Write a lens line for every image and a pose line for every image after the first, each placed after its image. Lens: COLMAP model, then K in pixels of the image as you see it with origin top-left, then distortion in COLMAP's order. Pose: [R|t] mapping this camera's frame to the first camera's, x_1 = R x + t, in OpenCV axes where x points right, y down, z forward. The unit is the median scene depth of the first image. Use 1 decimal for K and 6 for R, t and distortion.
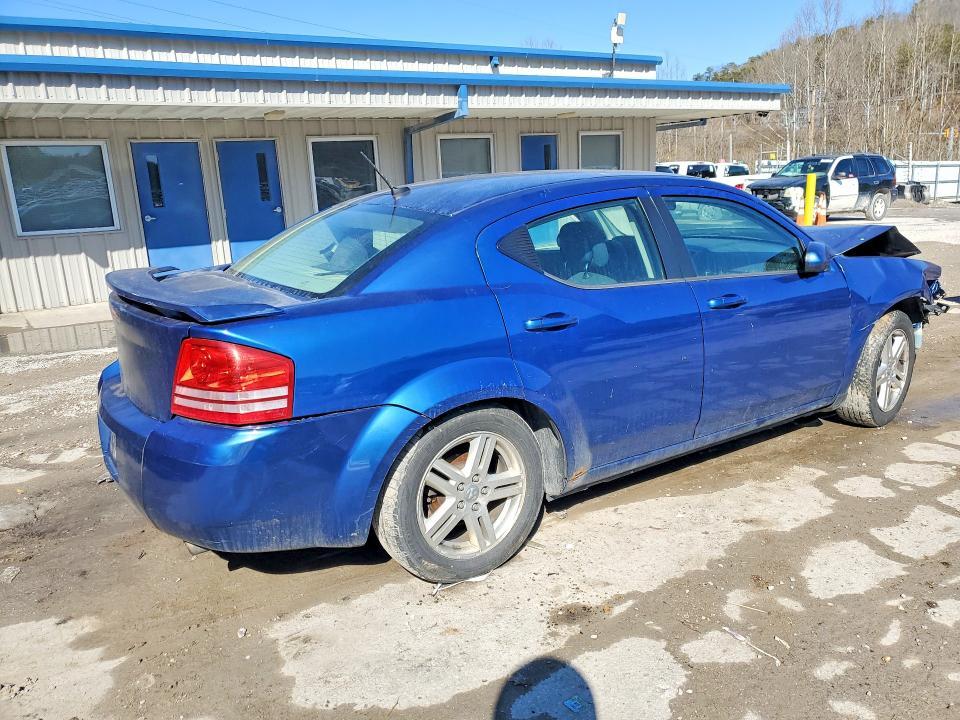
lens RADIAL K [[810.4, 0, 480.0], [0, 810.4, 360.0], [0, 0, 1]] dist [-0.007776, 0.007236]
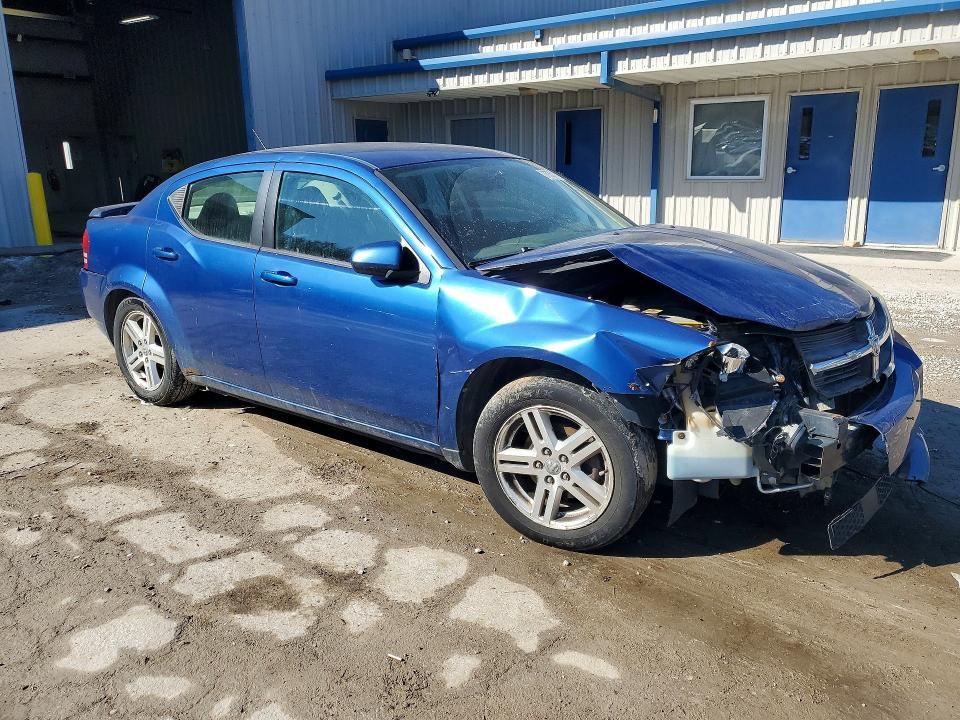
lens RADIAL K [[767.8, 0, 480.0], [0, 767.8, 360.0], [0, 0, 1]] dist [0.042127, 0.001818]
pose [[0.272564, 0.285320, -0.918859, 0.951416], [-0.202575, 0.950628, 0.235094, -0.191656], [0.940570, 0.122059, 0.316906, 0.667017]]
